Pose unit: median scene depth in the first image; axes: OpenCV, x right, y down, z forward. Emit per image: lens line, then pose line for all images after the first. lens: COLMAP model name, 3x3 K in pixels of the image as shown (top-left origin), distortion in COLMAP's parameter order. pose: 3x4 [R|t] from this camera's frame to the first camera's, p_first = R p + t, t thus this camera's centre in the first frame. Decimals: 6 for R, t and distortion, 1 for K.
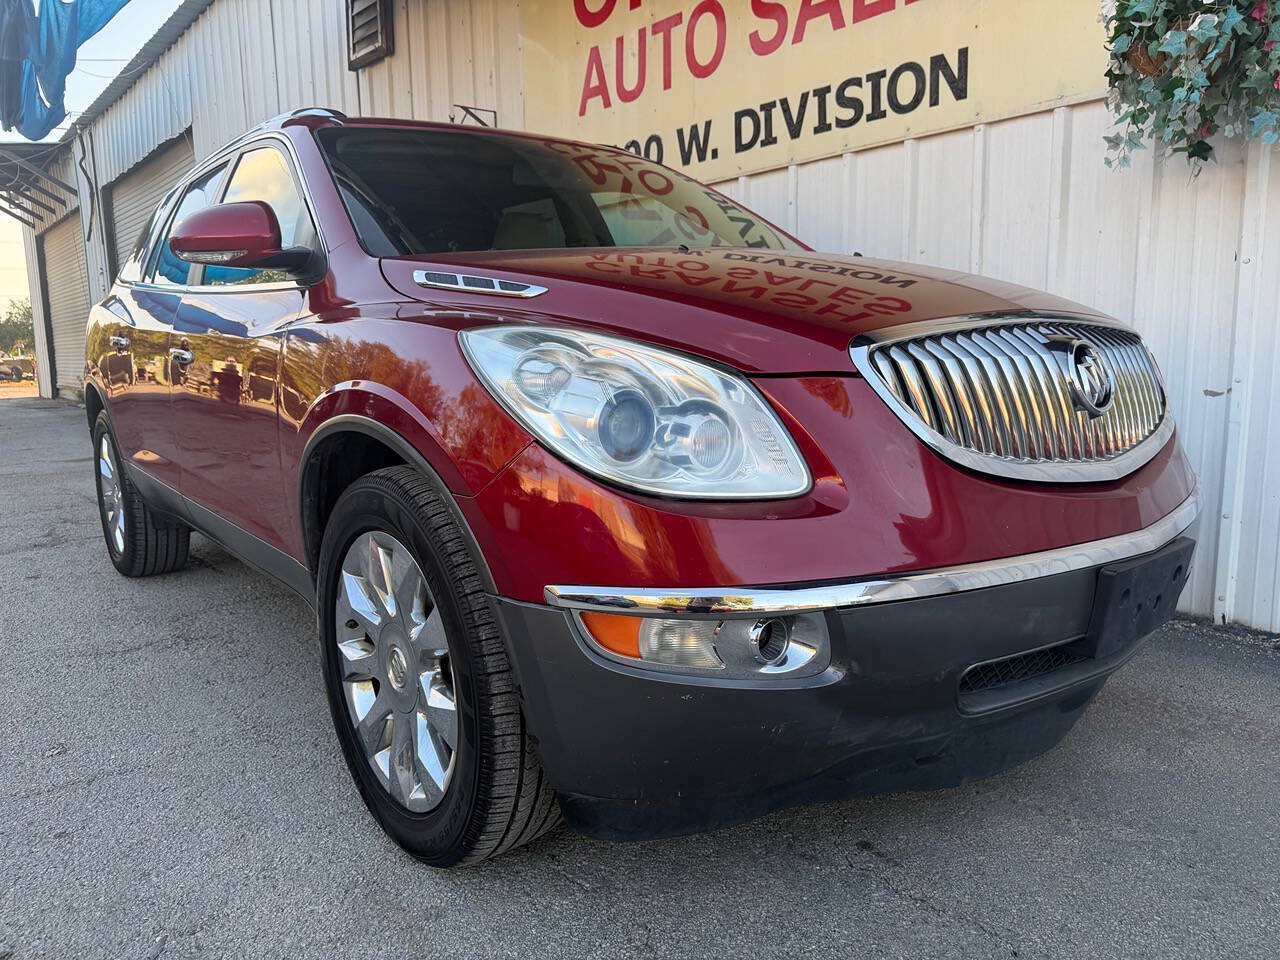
lens RADIAL K [[916.2, 0, 649.3], [0, 916.2, 485.4], [0, 0, 1]] dist [-0.013194, -0.002719]
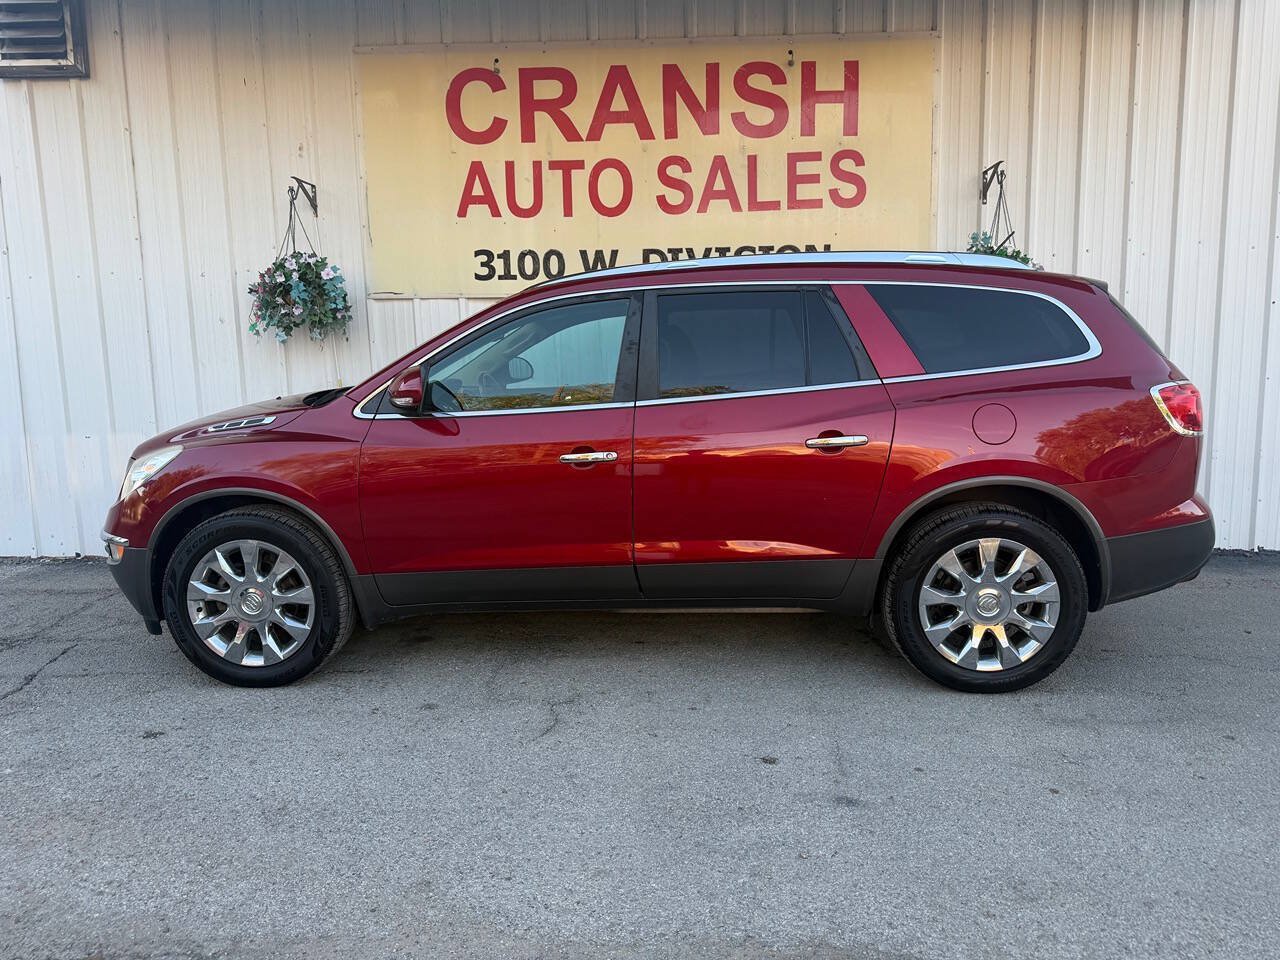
lens RADIAL K [[888.2, 0, 643.9], [0, 888.2, 496.8], [0, 0, 1]] dist [0.041301, -0.052978]
pose [[0.676421, -0.100449, 0.729633, -0.968170], [0.109702, 0.993346, 0.035053, -0.092758], [-0.728300, 0.056332, 0.682939, 0.120167]]
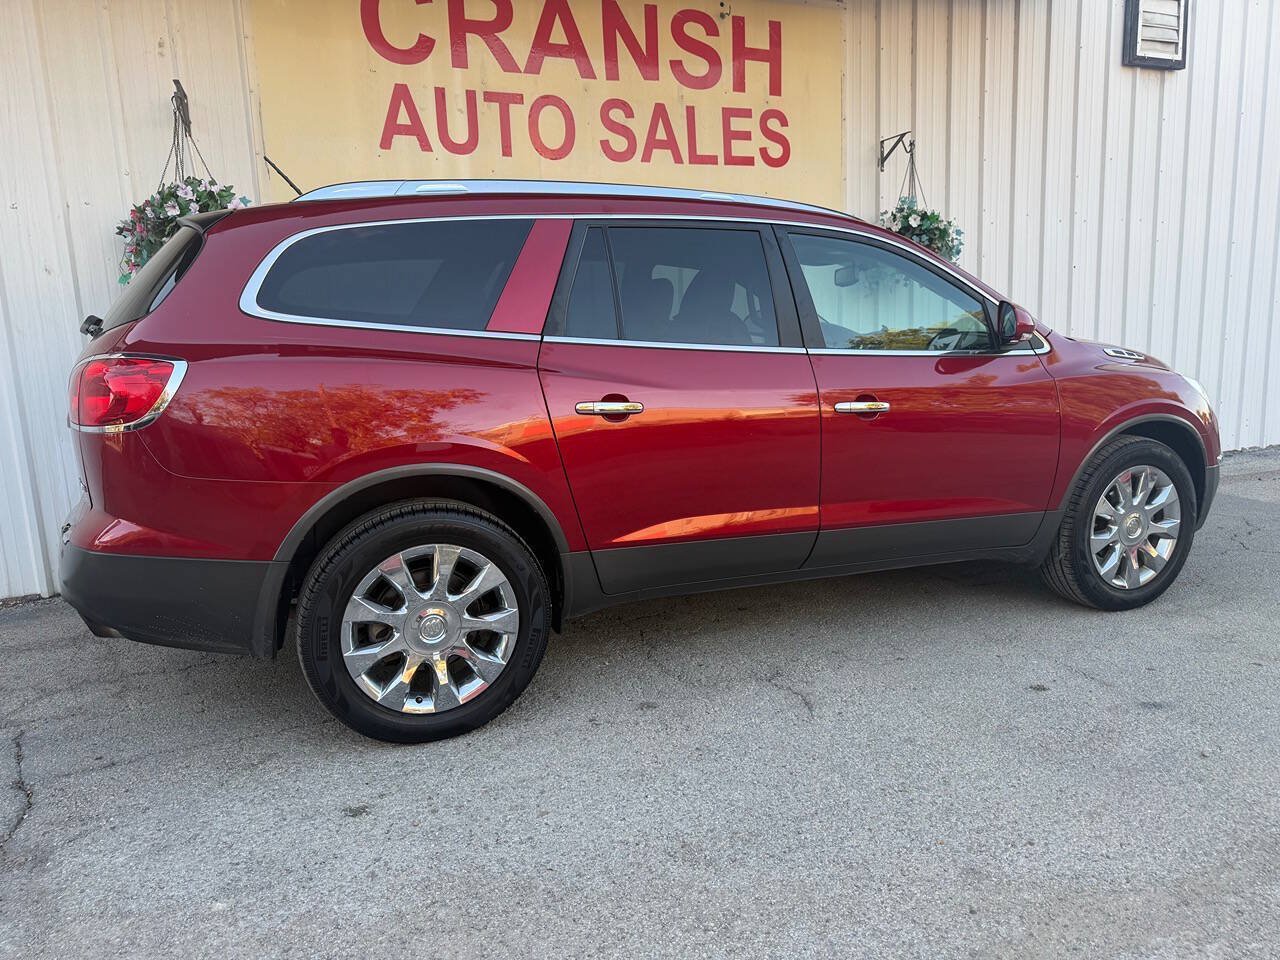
lens RADIAL K [[900.9, 0, 648.1], [0, 900.9, 482.4], [0, 0, 1]] dist [0.042025, -0.069625]
pose [[0.294412, -0.146190, 0.944431, -1.183408], [0.165995, 0.981032, 0.100109, -0.142572], [-0.941152, 0.127298, 0.313094, 0.619534]]
